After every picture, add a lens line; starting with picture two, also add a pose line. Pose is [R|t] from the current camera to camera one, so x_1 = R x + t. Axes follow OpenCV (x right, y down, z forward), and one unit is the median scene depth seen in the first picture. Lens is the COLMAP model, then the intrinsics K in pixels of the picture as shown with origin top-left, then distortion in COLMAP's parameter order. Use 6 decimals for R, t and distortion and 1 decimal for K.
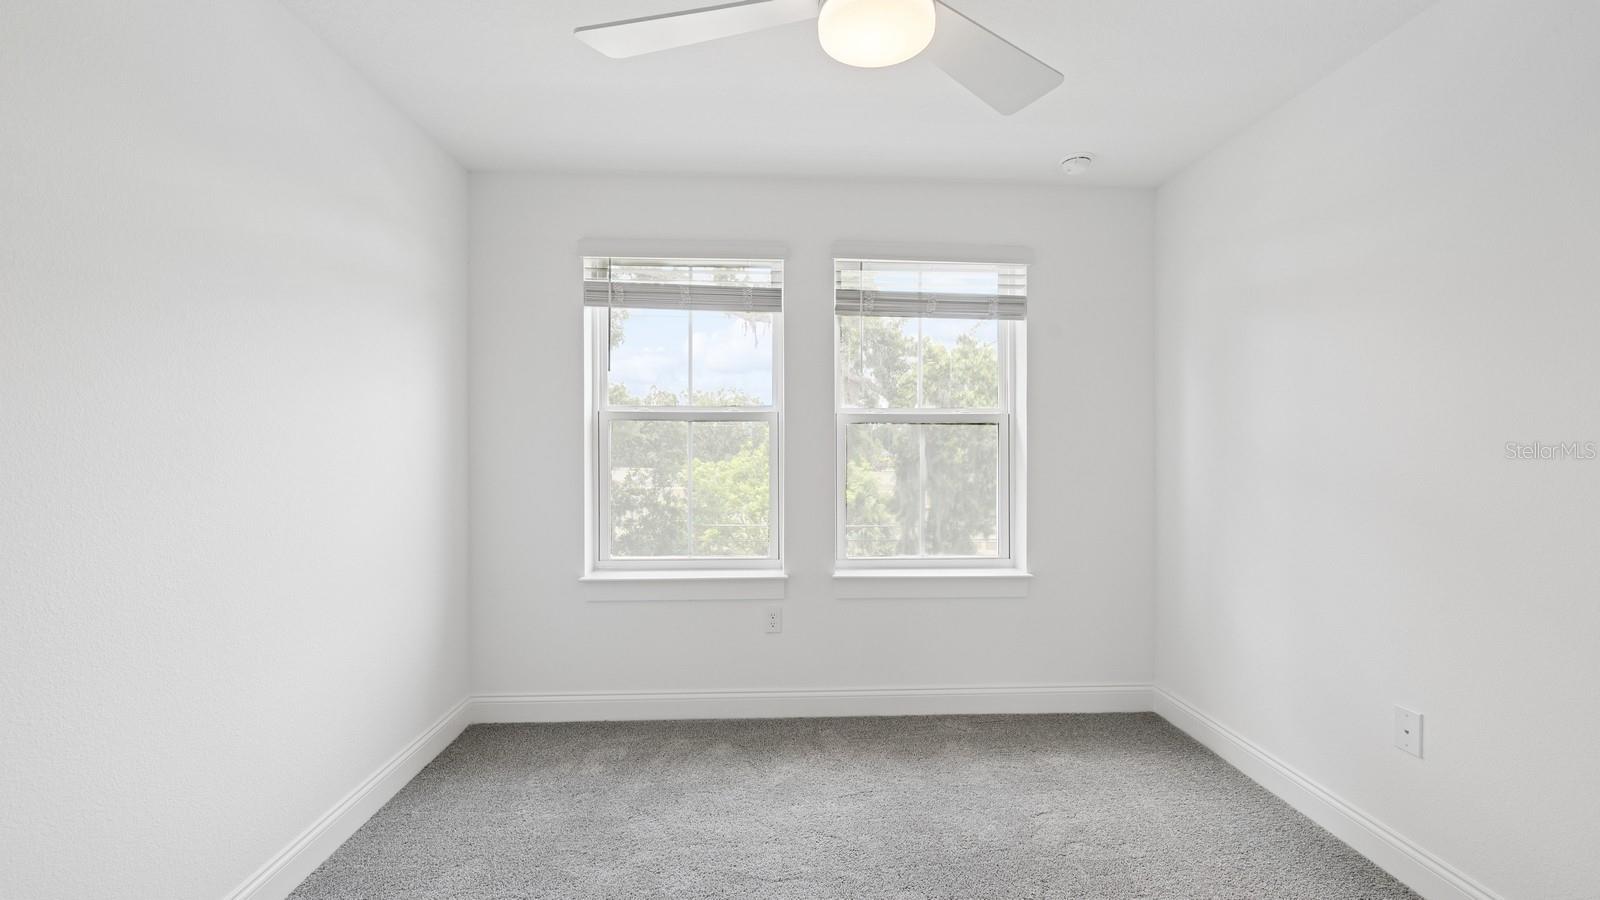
lens RADIAL K [[702.2, 0, 802.7], [0, 702.2, 449.8], [0, 0, 1]] dist [0.004954, -0.000061]
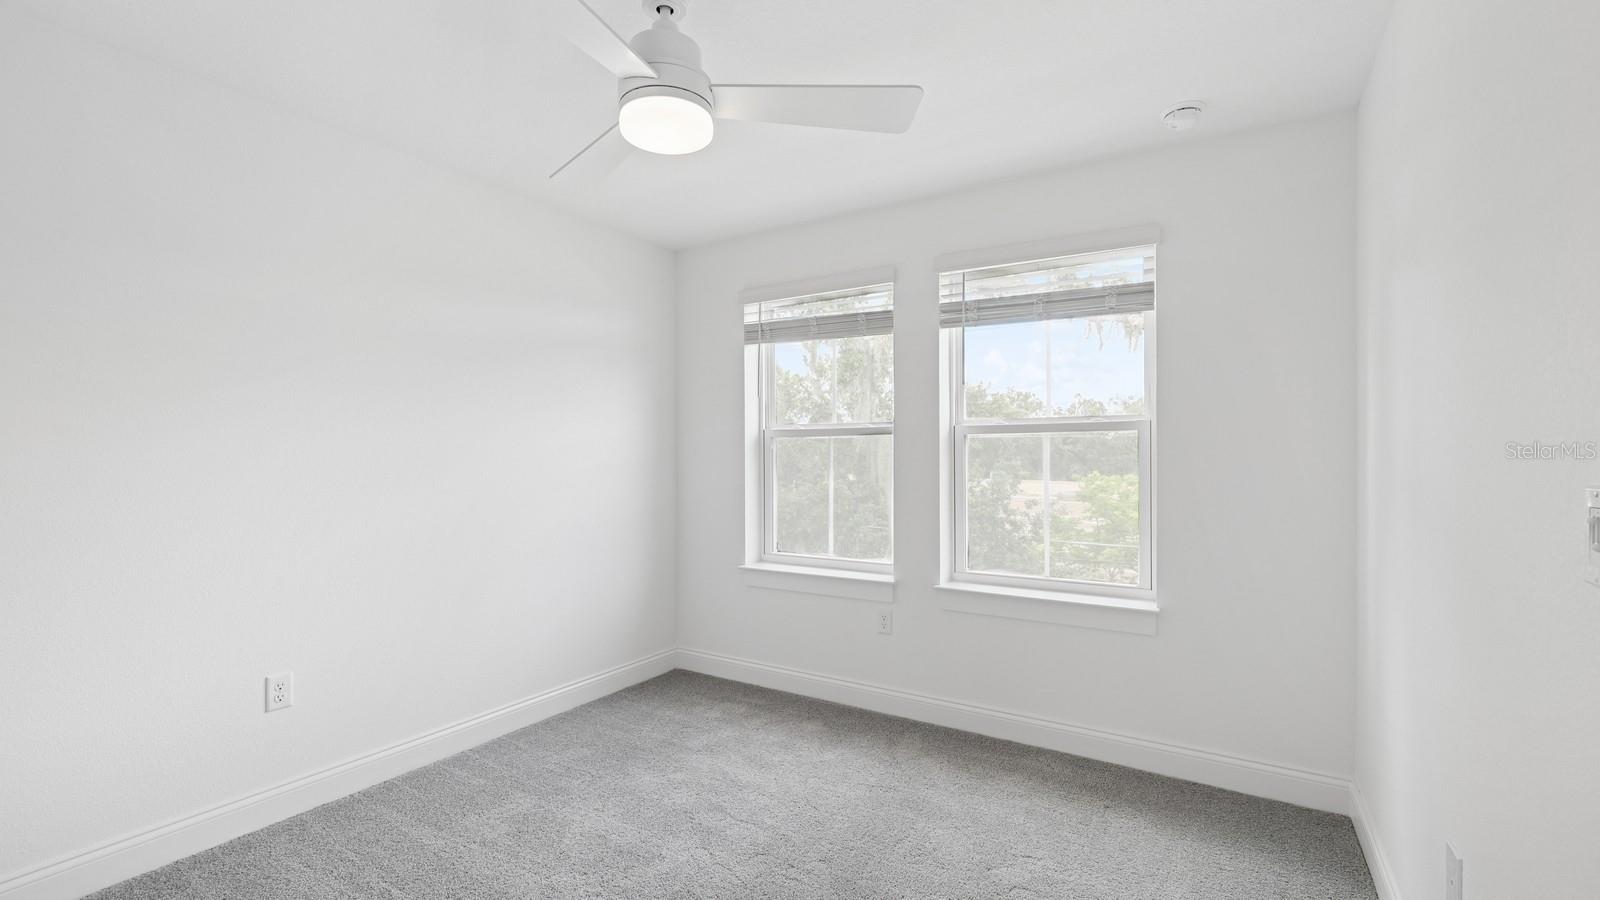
lens RADIAL K [[702.2, 0, 772.5], [0, 702.2, 462.2], [0, 0, 1]] dist [0.004954, -0.000061]
pose [[0.803663, 0.002150, -0.595081, 0.454012], [-0.004907, 0.999983, -0.003013, 0.004686], [0.595064, 0.005342, 0.803660, 0.041584]]
